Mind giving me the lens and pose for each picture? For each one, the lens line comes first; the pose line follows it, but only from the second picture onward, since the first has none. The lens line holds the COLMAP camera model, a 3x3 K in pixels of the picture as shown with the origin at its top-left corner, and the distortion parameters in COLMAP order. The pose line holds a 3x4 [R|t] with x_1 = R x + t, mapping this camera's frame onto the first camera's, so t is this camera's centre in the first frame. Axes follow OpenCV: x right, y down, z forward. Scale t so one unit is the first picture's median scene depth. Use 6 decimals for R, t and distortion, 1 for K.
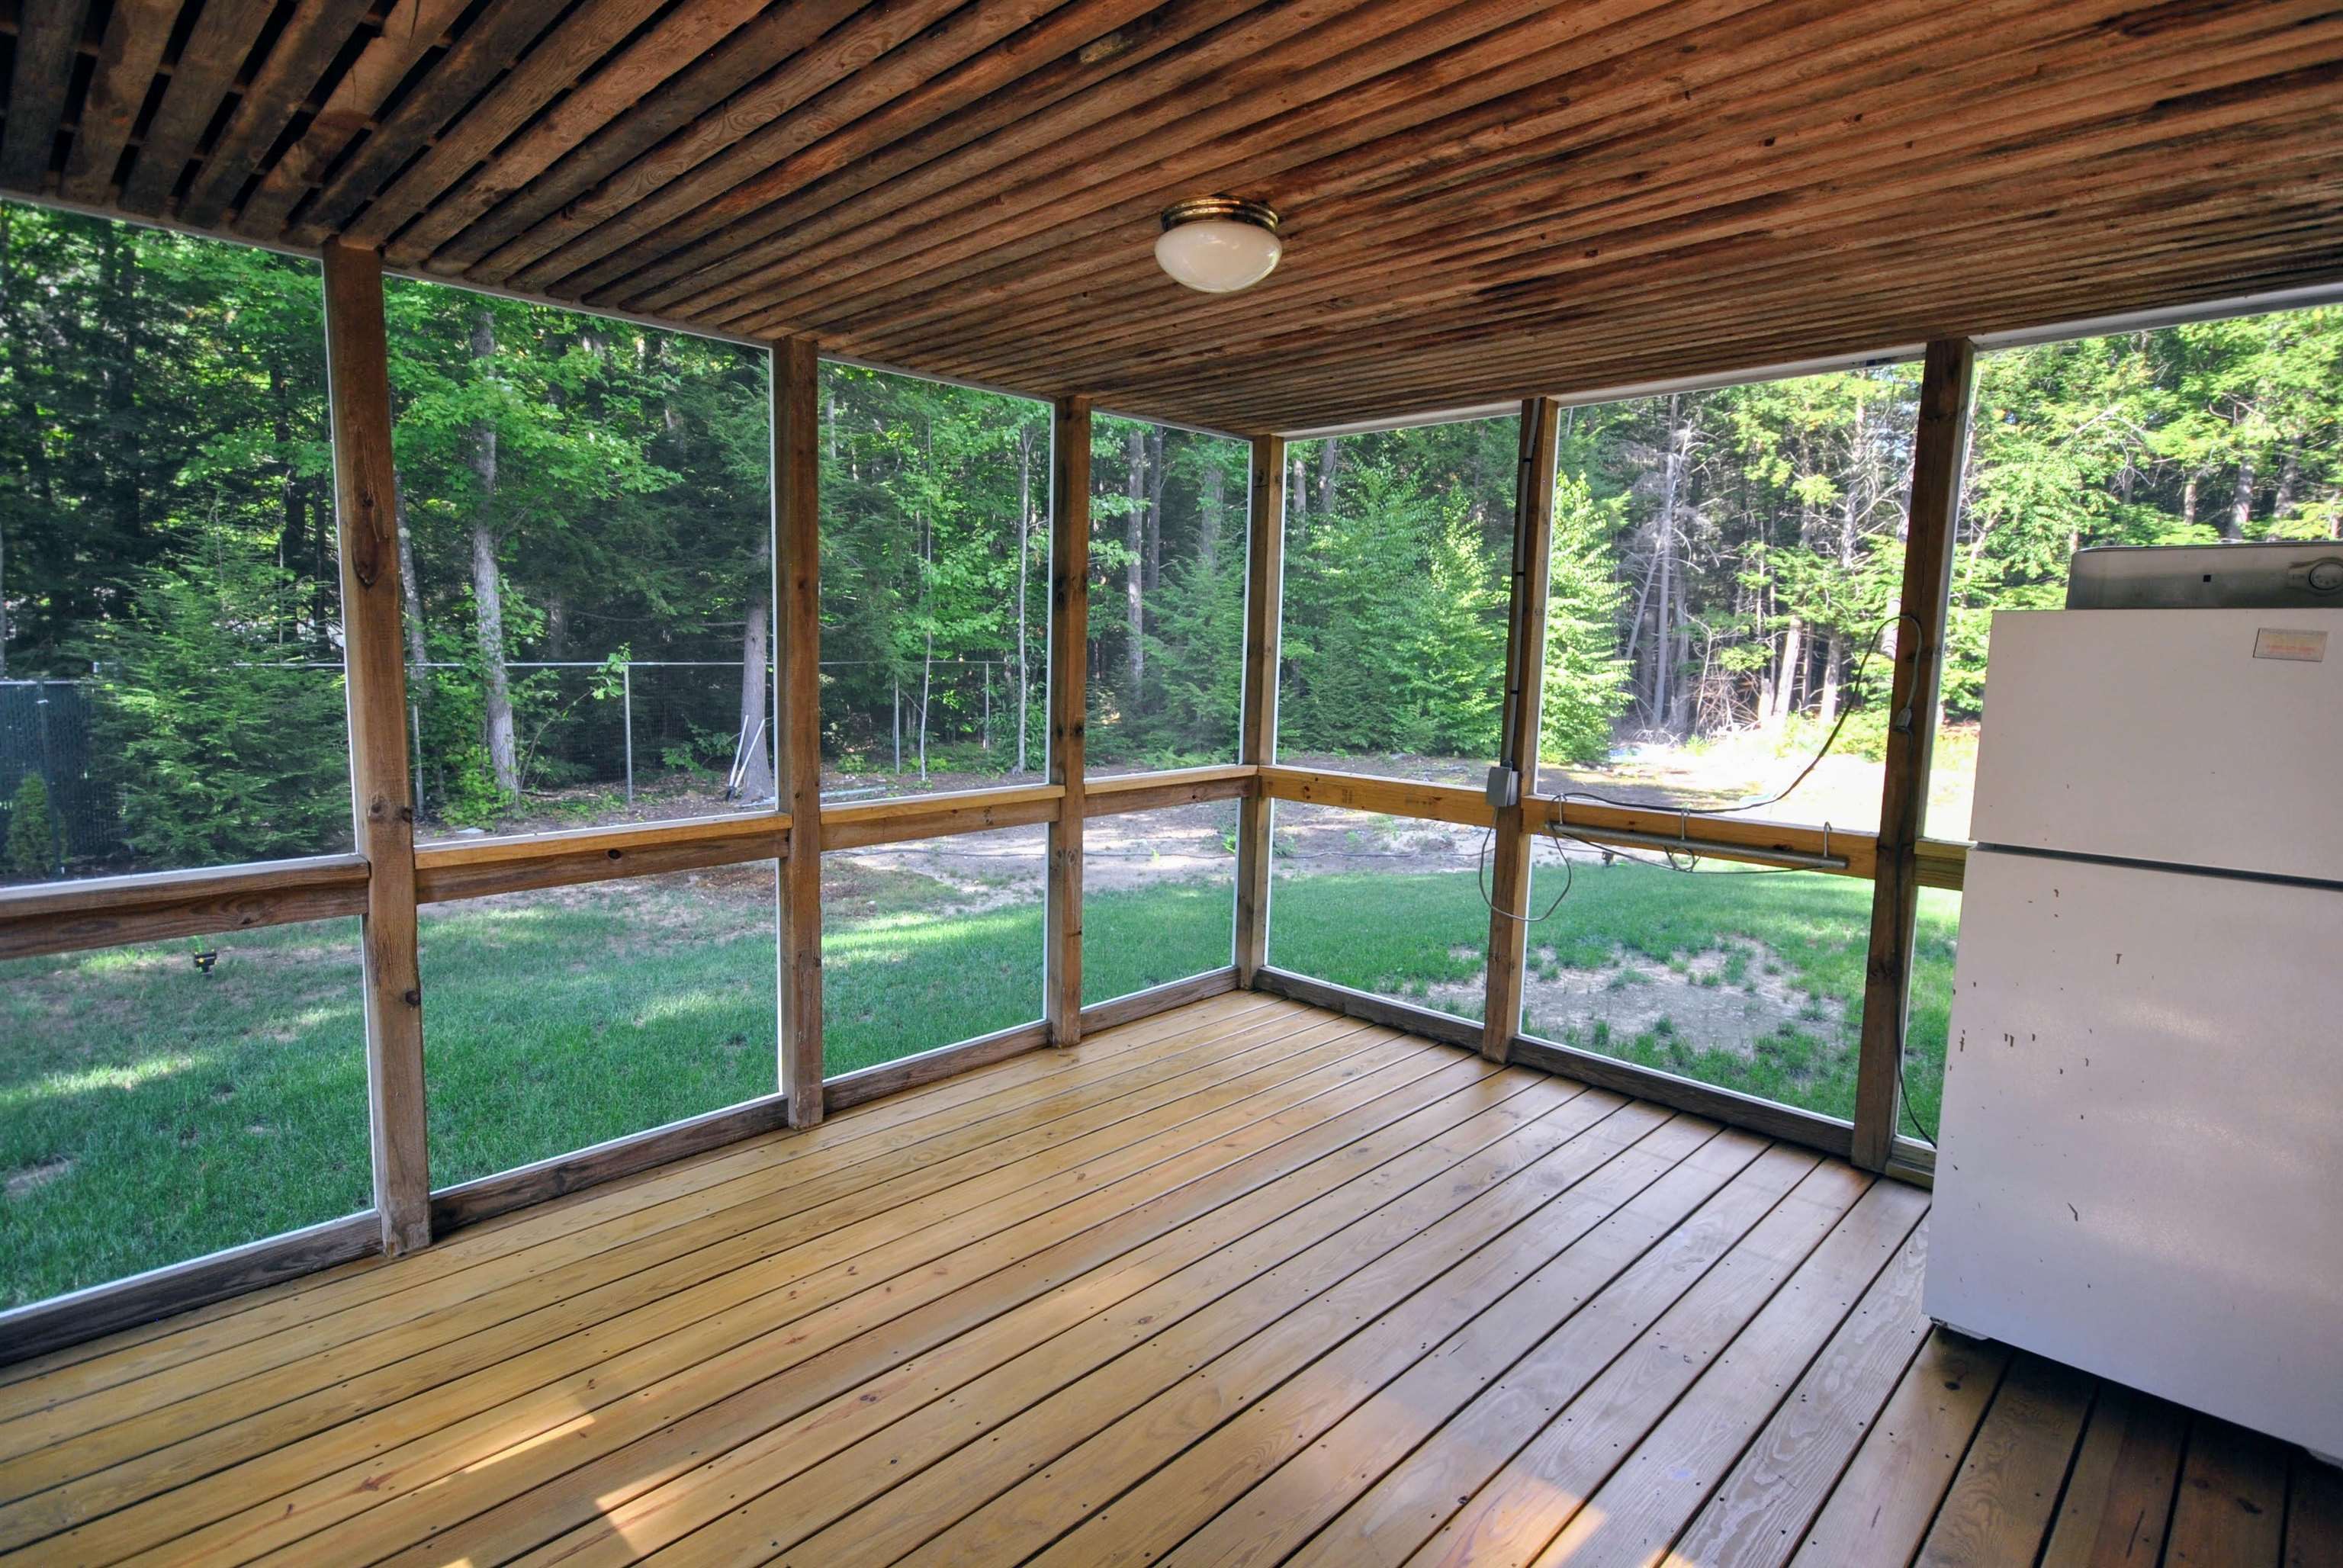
lens RADIAL K [[1188.7, 0, 1169.7], [0, 1188.7, 773.2], [0, 0, 1]] dist [0.029403, 0.000239]
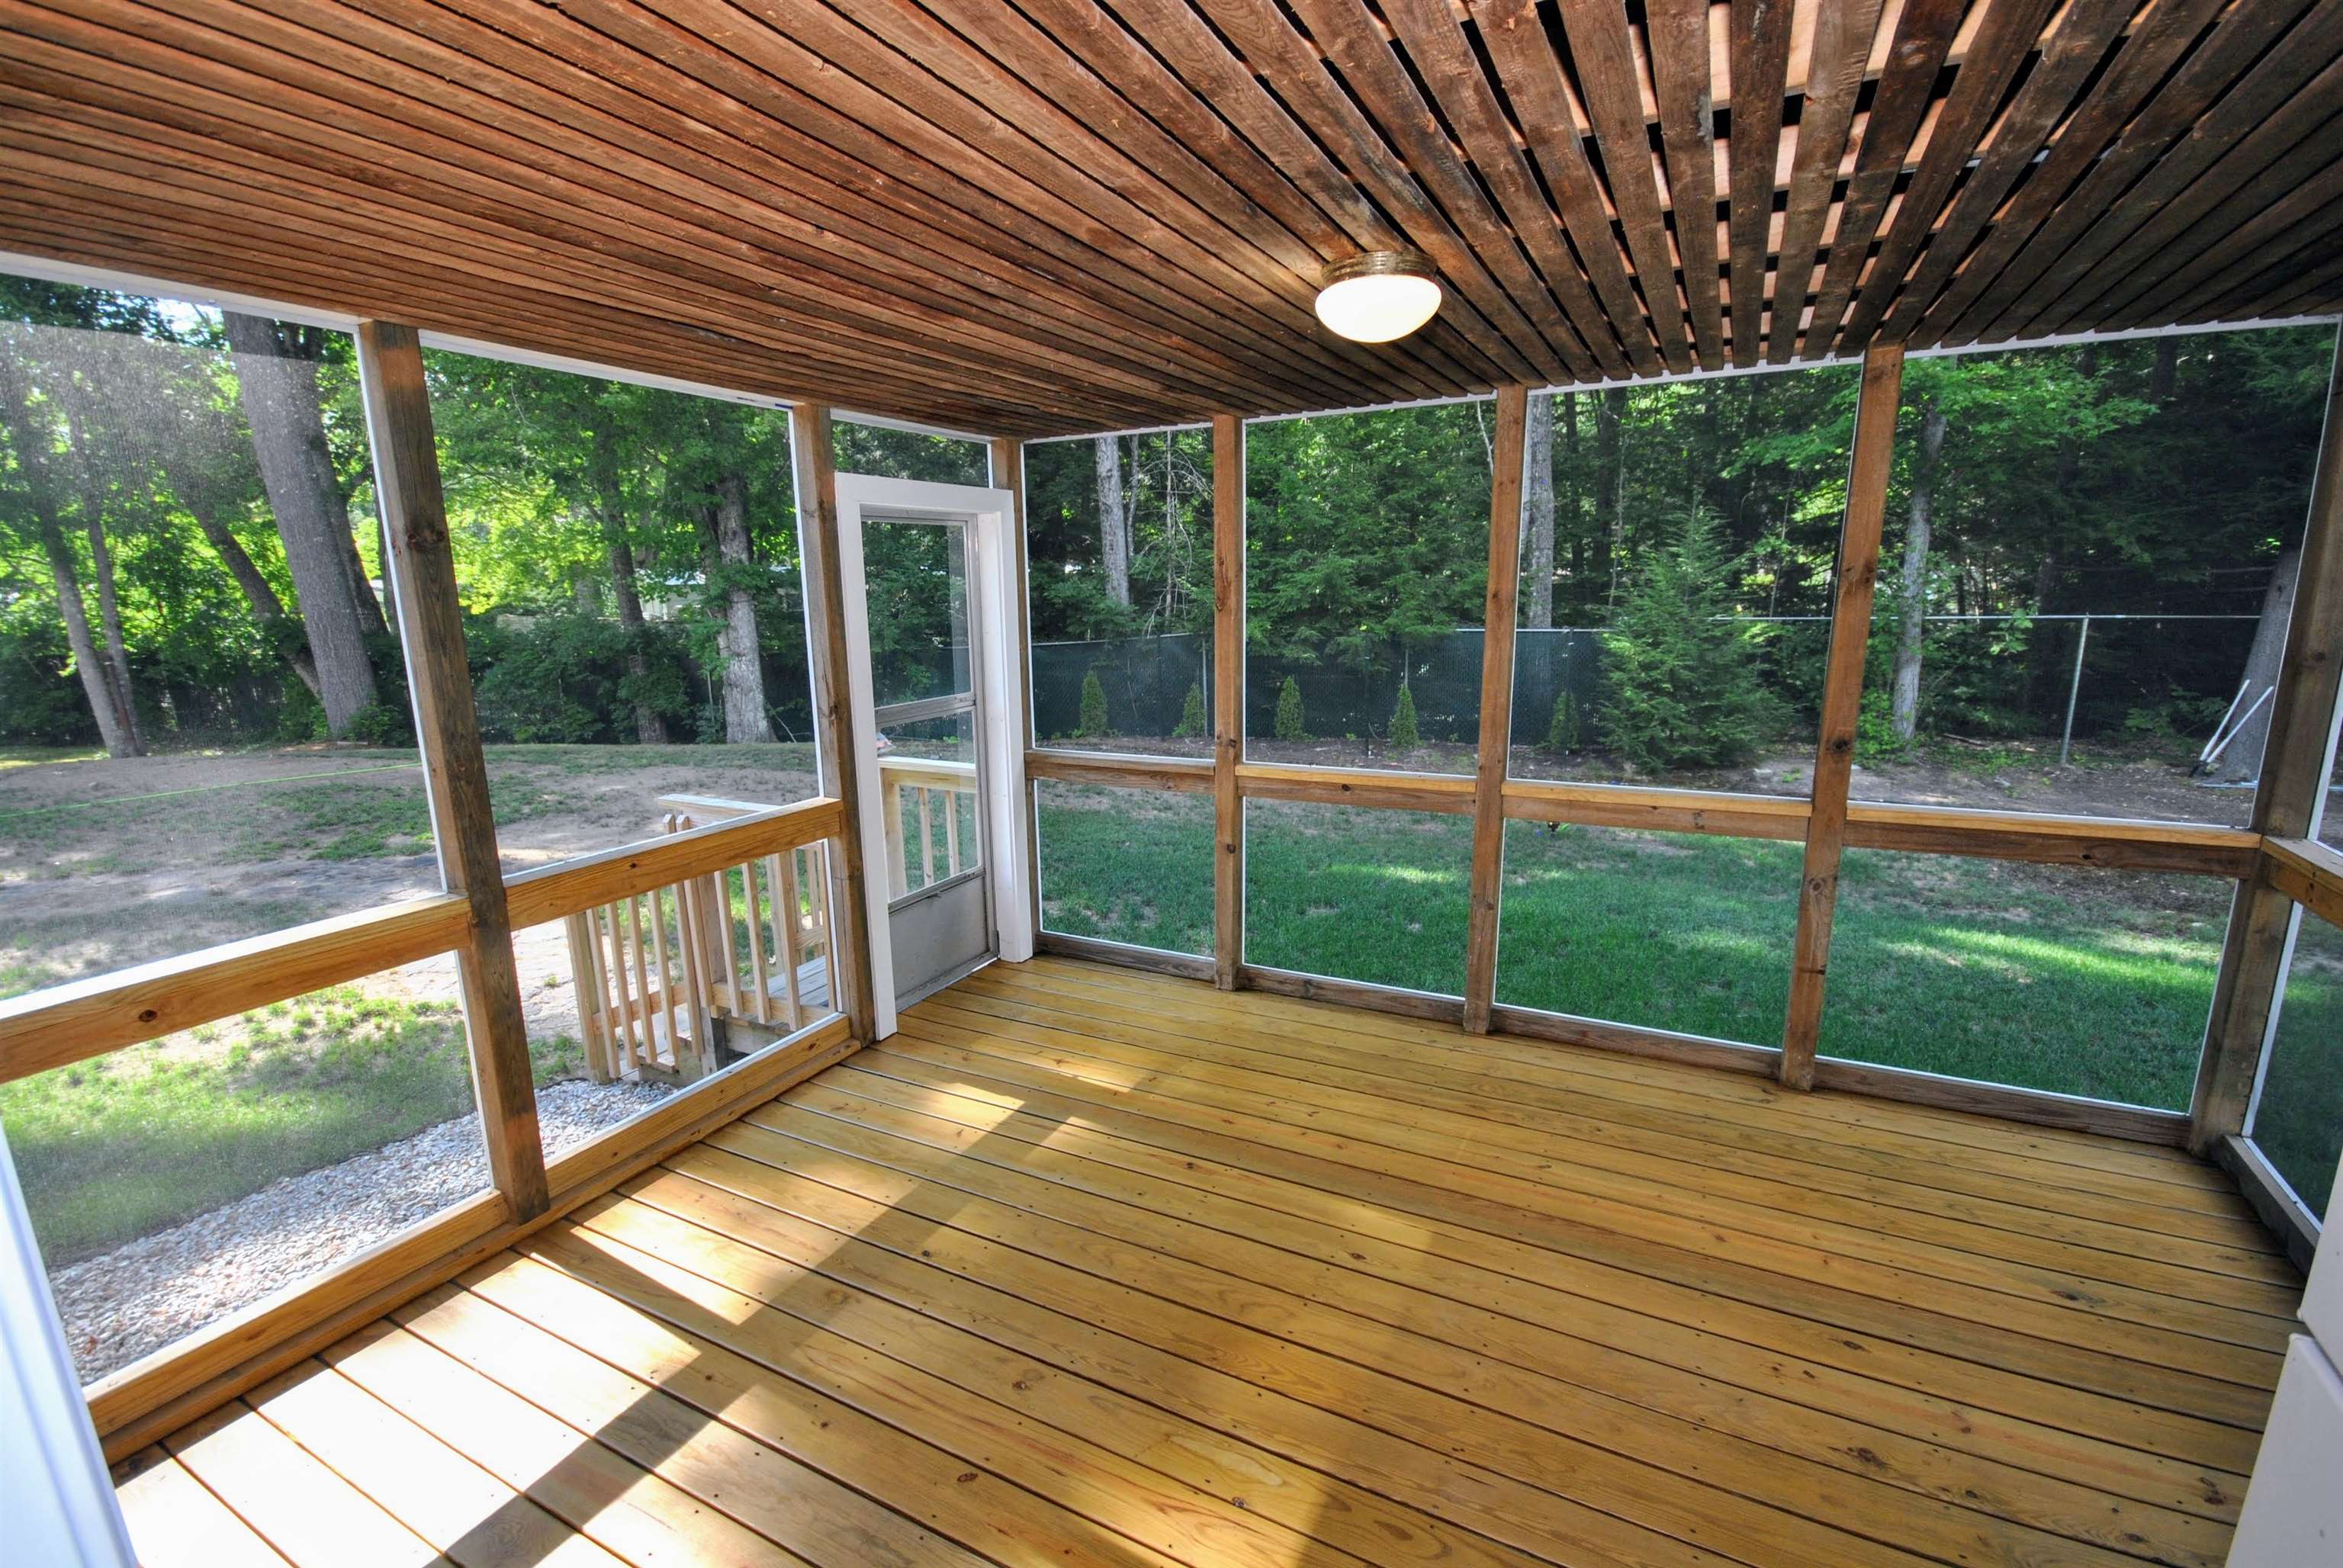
lens RADIAL K [[1028.3, 0, 1183.7], [0, 1028.3, 786.4], [0, 0, 1]] dist [-0.003626, -0.000048]
pose [[0.300349, 0.165743, -0.939319, 0.329262], [-0.084641, 0.985533, 0.146833, -0.051162], [0.950066, 0.035404, 0.310033, 0.215727]]
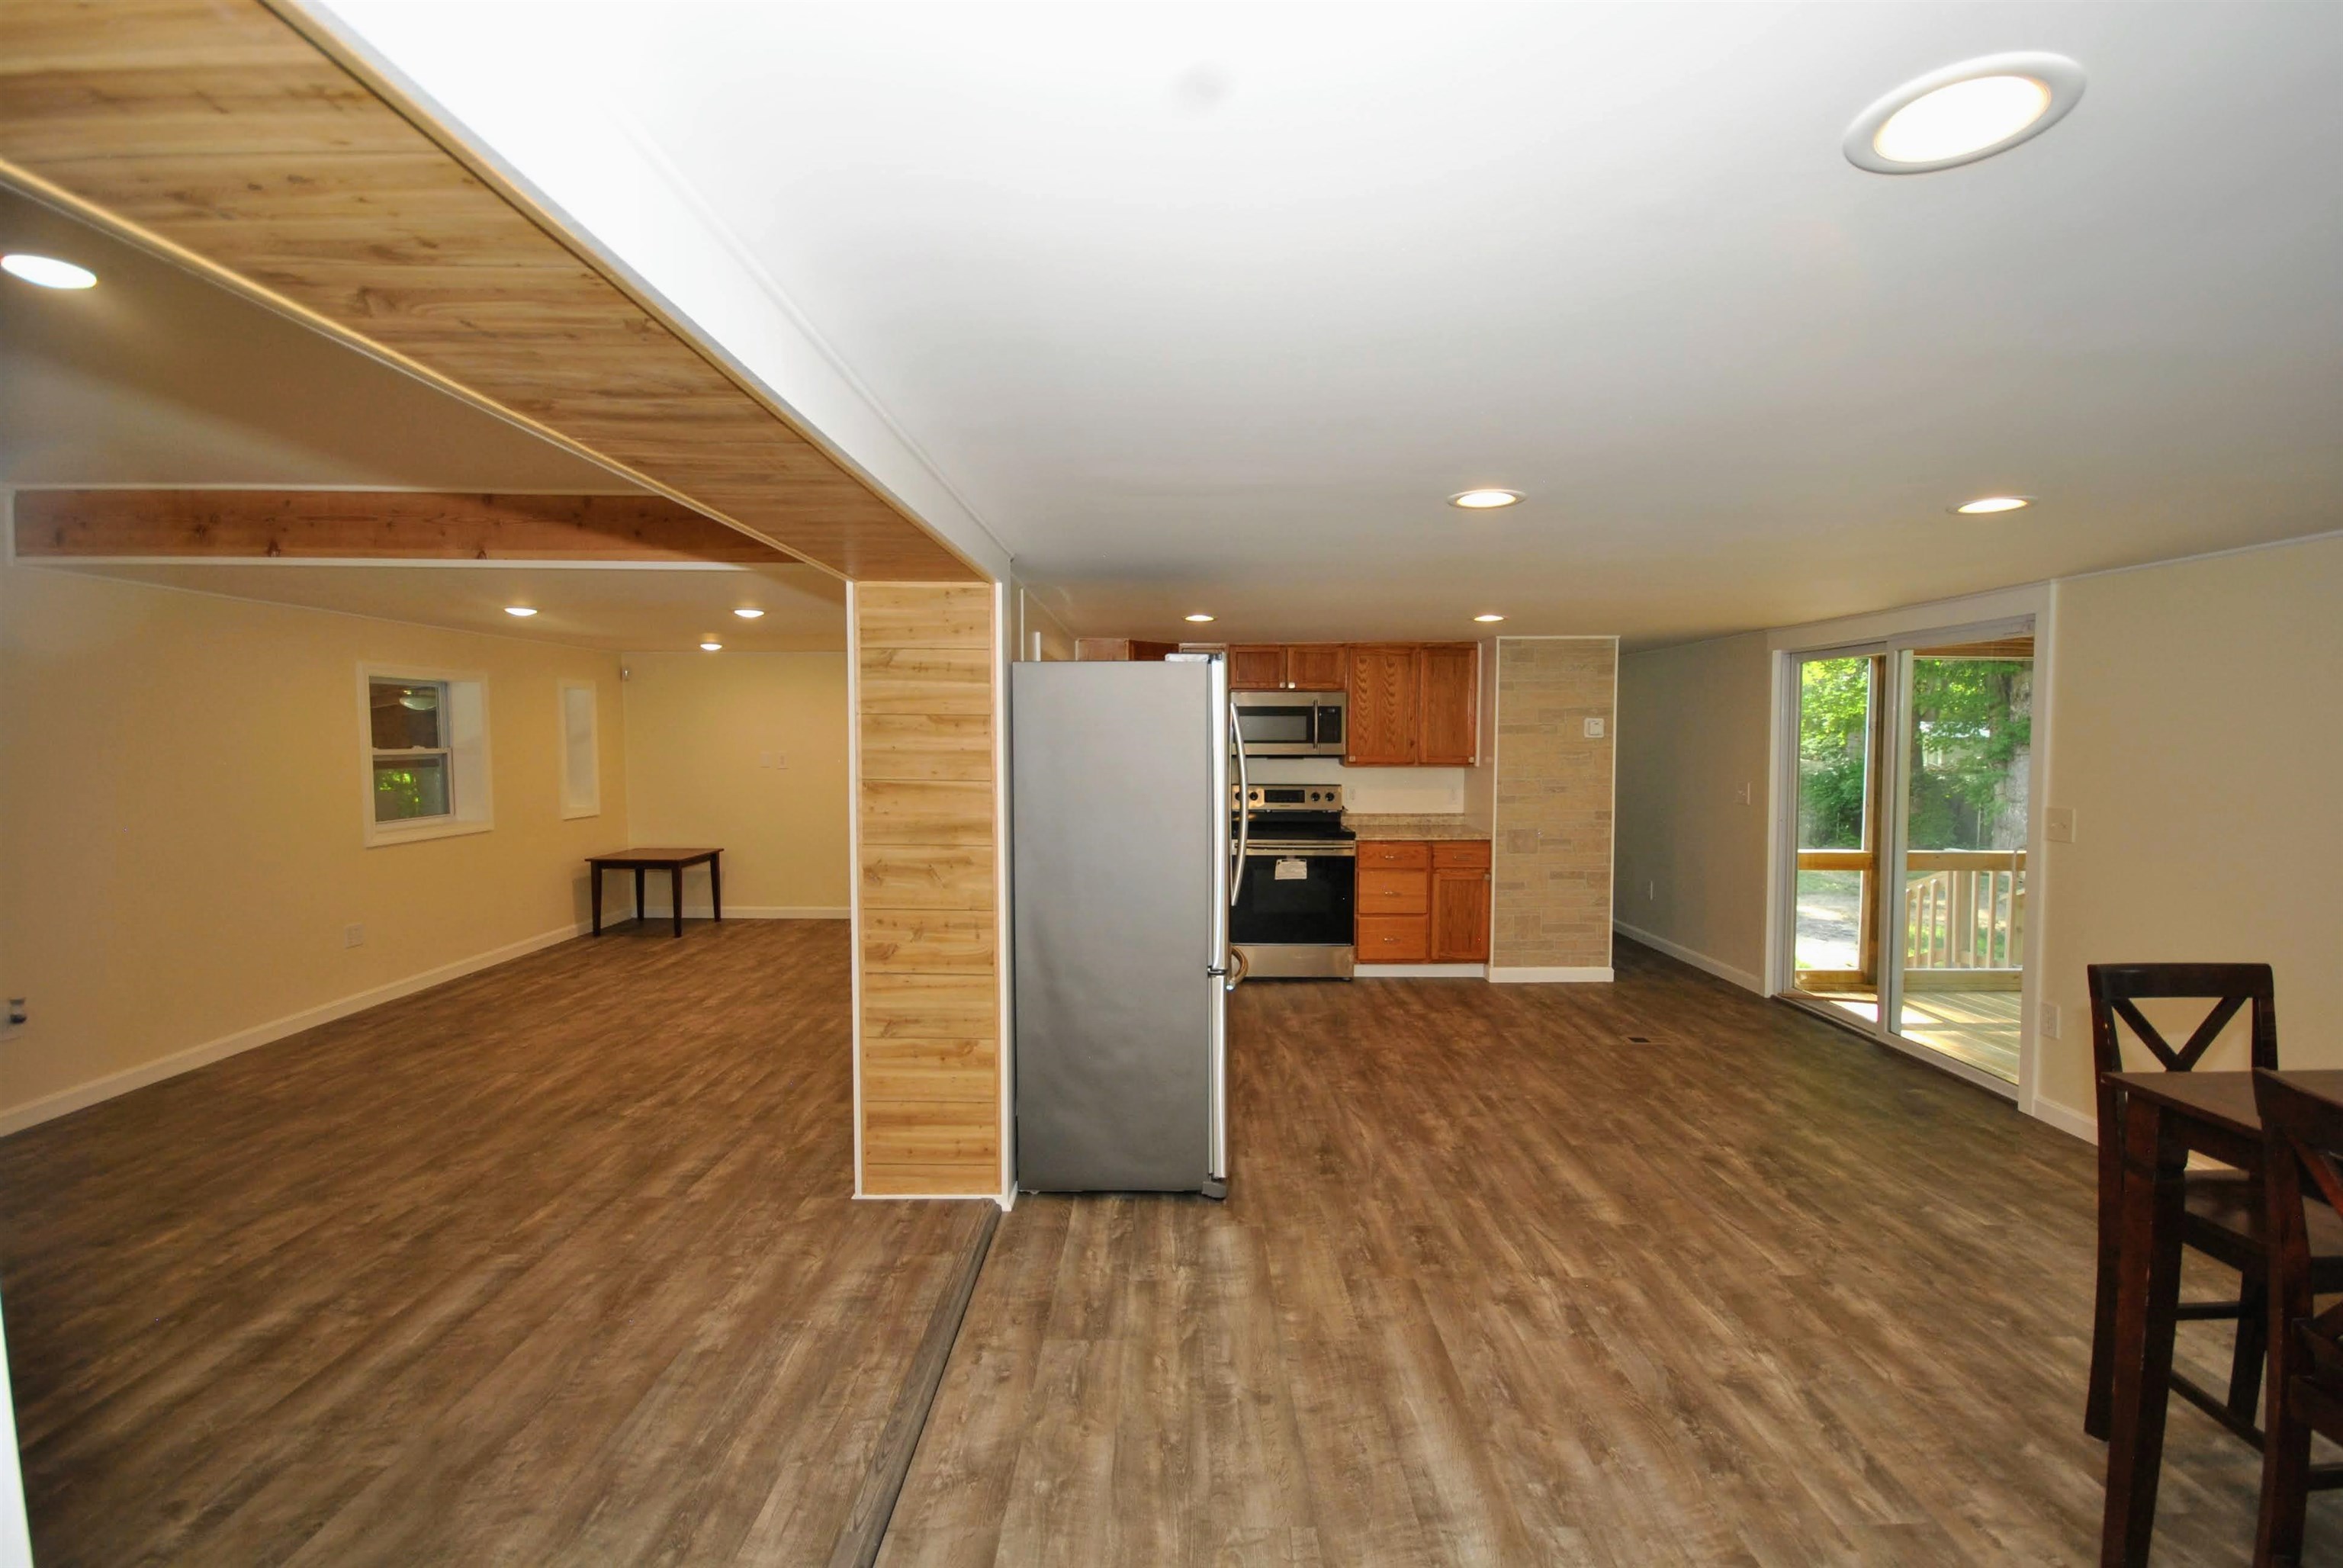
lens RADIAL K [[1020.6, 0, 1178.7], [0, 1020.6, 790.1], [0, 0, 1]] dist [0.011745, -0.013470]
pose [[-0.713590, 0.015897, -0.700383, 1.207898], [-0.092345, 0.988885, 0.116531, -0.051590], [0.694451, 0.147832, -0.704190, 0.333471]]
